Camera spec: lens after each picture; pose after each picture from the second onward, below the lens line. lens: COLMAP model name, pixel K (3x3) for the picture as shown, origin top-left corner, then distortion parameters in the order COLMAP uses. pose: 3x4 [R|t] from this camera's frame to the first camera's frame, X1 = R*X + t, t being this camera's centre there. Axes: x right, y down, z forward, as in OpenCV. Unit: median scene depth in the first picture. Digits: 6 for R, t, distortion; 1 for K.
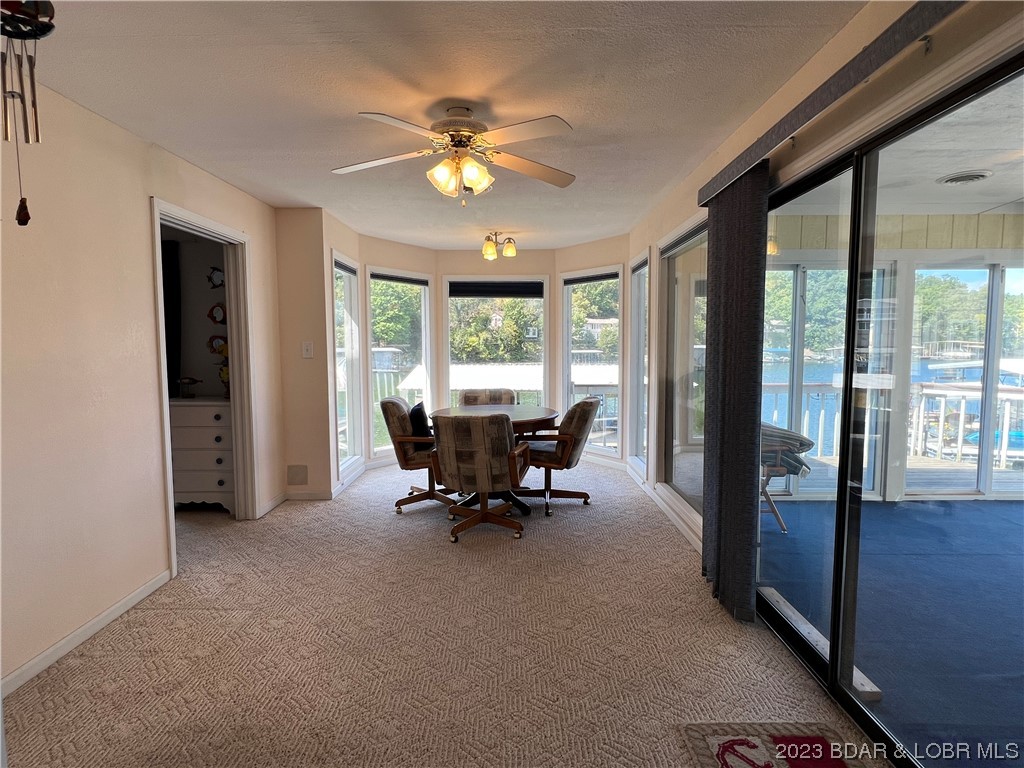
lens RADIAL K [[524.0, 0, 507.1], [0, 524.0, 385.7], [0, 0, 1]] dist [-0.002008, -0.000876]
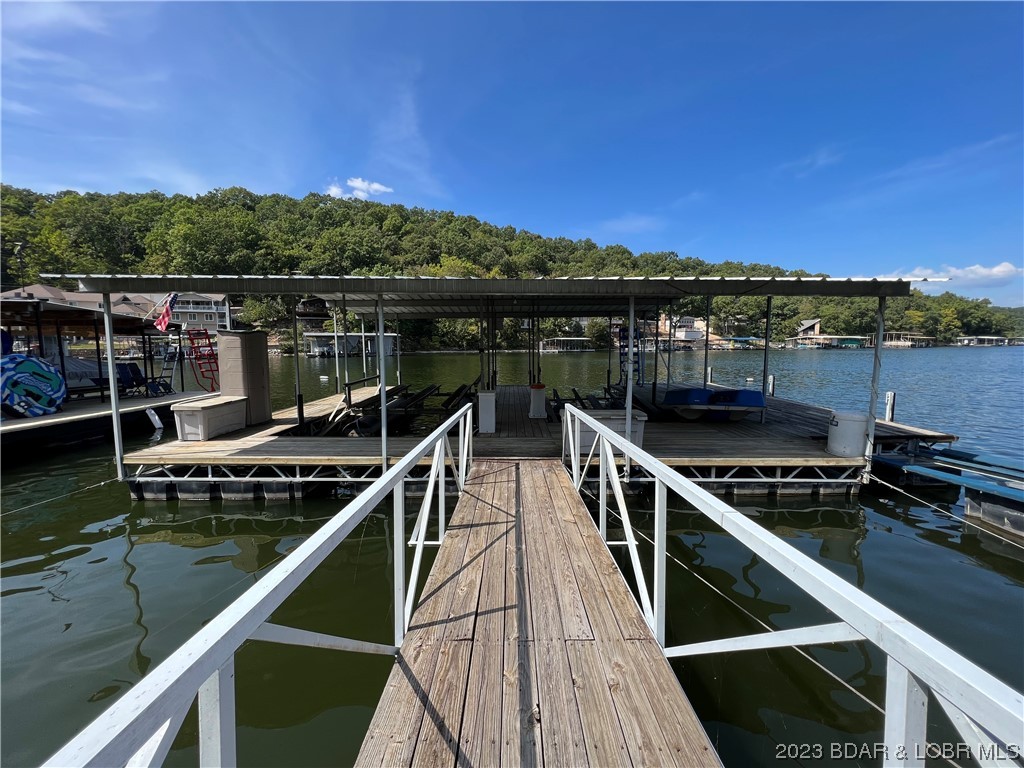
lens RADIAL K [[409.7, 0, 507.9], [0, 409.7, 383.6], [0, 0, 1]] dist [-0.003194, 0.000102]
pose [[0.999998, -0.002141, 0.000083, 0.008683], [0.002139, 0.999815, 0.019127, 0.010952], [-0.000124, -0.019127, 0.999817, 0.138946]]
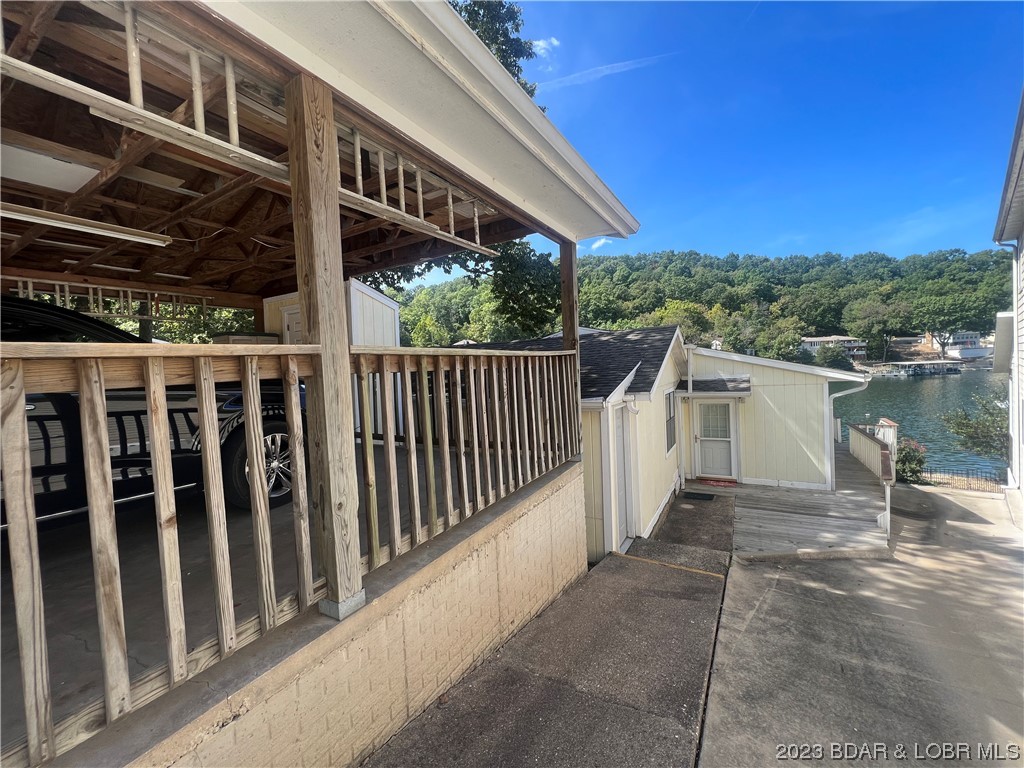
lens RADIAL K [[409.7, 0, 507.9], [0, 409.7, 383.6], [0, 0, 1]] dist [-0.003194, 0.000102]
pose [[0.871558, -0.021582, -0.489816, 0.025911], [0.006822, 0.999468, -0.031898, -0.003872], [0.490244, 0.024459, 0.871242, -0.125270]]
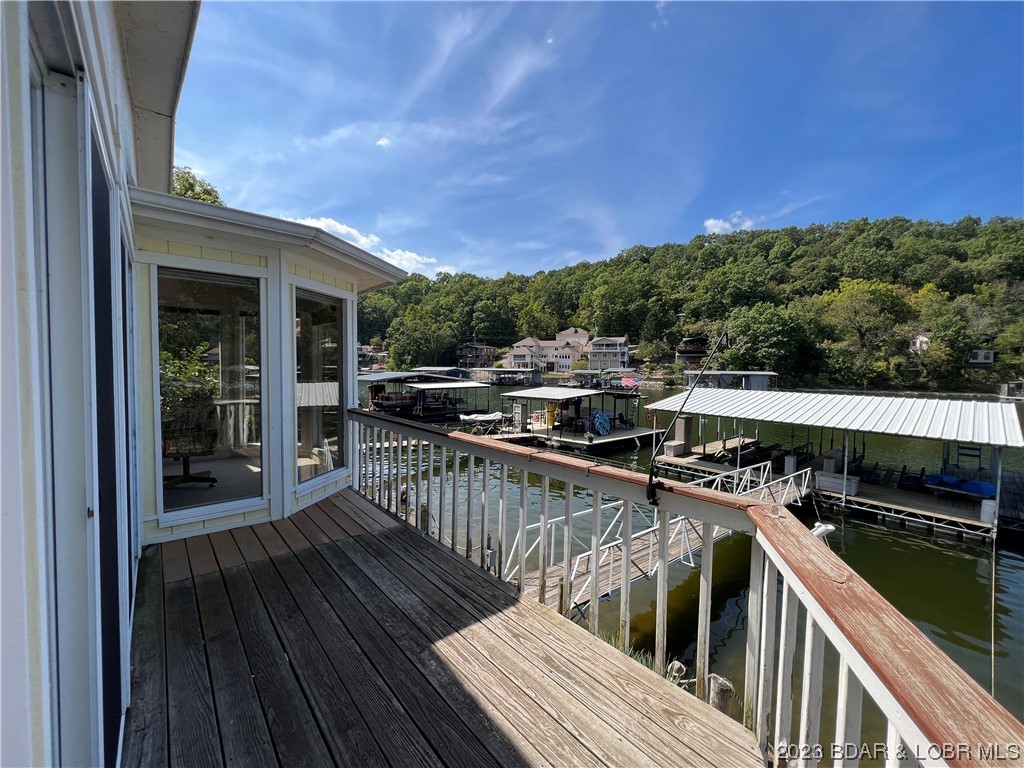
lens RADIAL K [[409.7, 0, 507.9], [0, 409.7, 383.6], [0, 0, 1]] dist [-0.003194, 0.000102]
pose [[0.658969, 0.042868, -0.750947, 0.044991], [-0.071601, 0.997416, -0.005893, -0.003491], [0.748754, 0.057652, 0.660336, 0.037190]]
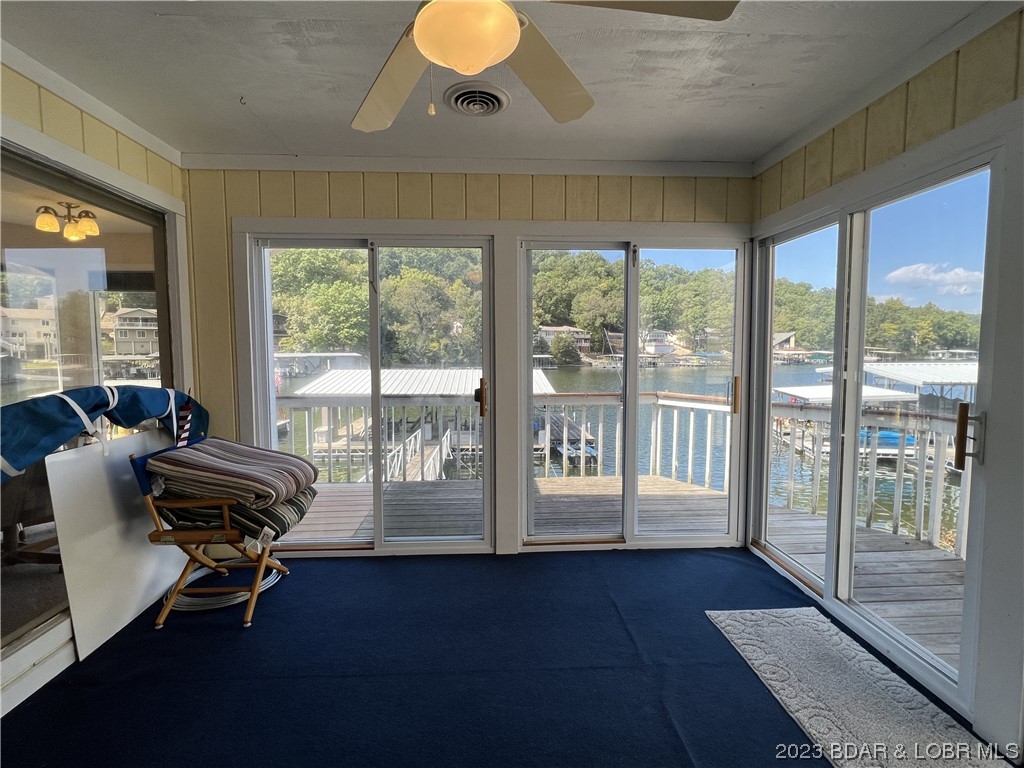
lens RADIAL K [[479.1, 0, 507.8], [0, 479.1, 384.0], [0, 0, 1]] dist [-0.002400, -0.000123]
pose [[0.998101, -0.003848, 0.061486, 0.025264], [0.004301, 0.999965, -0.007237, -0.000758], [-0.061456, 0.007488, 0.998082, 0.011024]]
